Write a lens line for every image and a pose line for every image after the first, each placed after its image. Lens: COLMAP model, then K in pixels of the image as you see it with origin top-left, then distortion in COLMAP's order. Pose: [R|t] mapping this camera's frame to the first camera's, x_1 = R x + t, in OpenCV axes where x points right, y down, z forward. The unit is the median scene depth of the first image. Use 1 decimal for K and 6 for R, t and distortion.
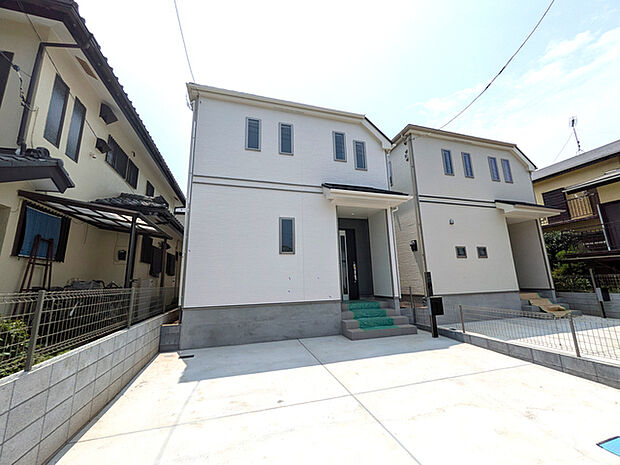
lens RADIAL K [[246.8, 0, 310.0], [0, 246.8, 232.5], [0, 0, 1]] dist [-0.002228, 0.000075]
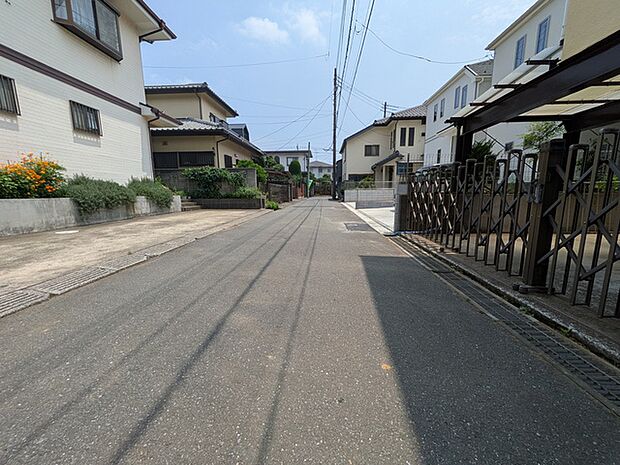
lens RADIAL K [[246.2, 0, 310.0], [0, 246.2, 232.5], [0, 0, 1]] dist [-0.000592, -0.000312]
pose [[-0.342846, 0.182469, -0.921500, 2.547690], [0.204916, 0.971857, 0.116201, 0.174917], [0.916770, -0.148991, -0.370588, 0.642793]]
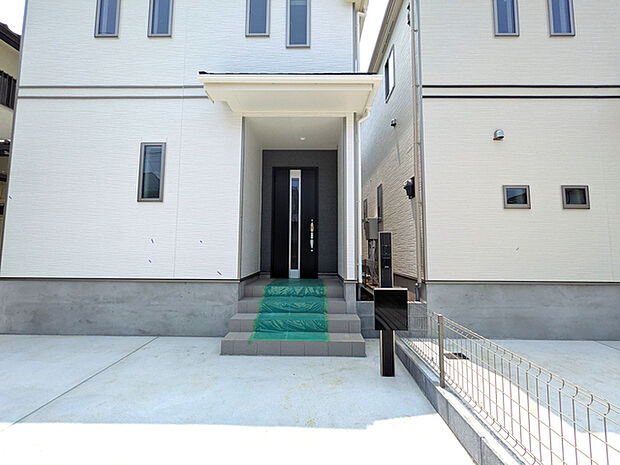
lens RADIAL K [[246.2, 0, 310.0], [0, 246.2, 232.5], [0, 0, 1]] dist [-0.000592, -0.000312]
pose [[0.953138, 0.009911, -0.302372, 0.465493], [0.027715, 0.992400, 0.119892, 0.098749], [0.301262, -0.122654, 0.945620, 0.518057]]
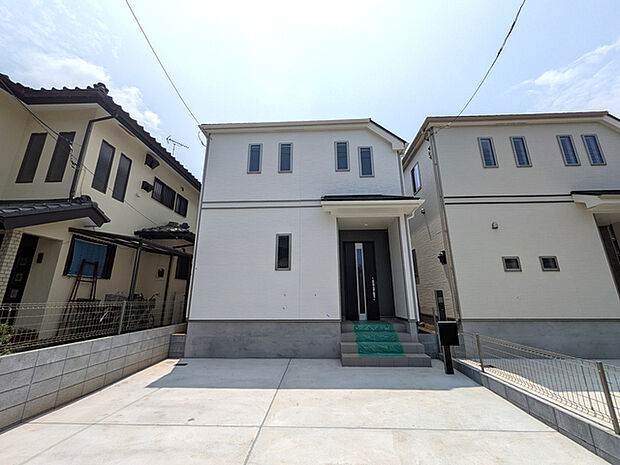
lens RADIAL K [[246.8, 0, 310.0], [0, 246.8, 232.5], [0, 0, 1]] dist [-0.002228, 0.000075]
pose [[0.944472, -0.062647, -0.322563, 0.337876], [0.044561, 0.997008, -0.063160, 0.002182], [0.325555, 0.045279, 0.944438, 0.080114]]
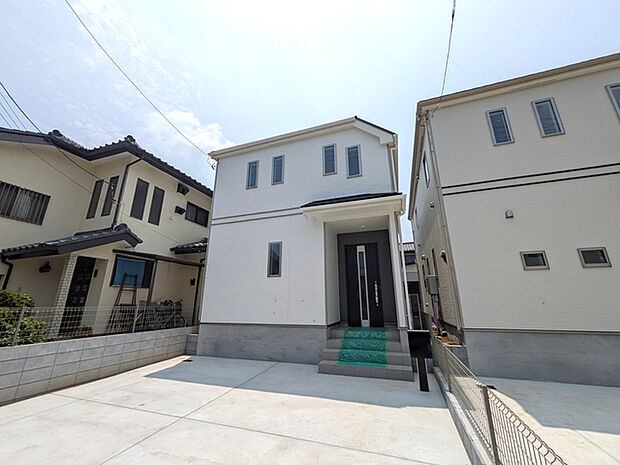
lens RADIAL K [[246.2, 0, 310.0], [0, 246.2, 232.5], [0, 0, 1]] dist [-0.000592, -0.000312]
pose [[0.808646, -0.140982, -0.571153, 0.647067], [0.099152, 0.989633, -0.103898, 0.023502], [0.579880, 0.027385, 0.814241, 0.221770]]
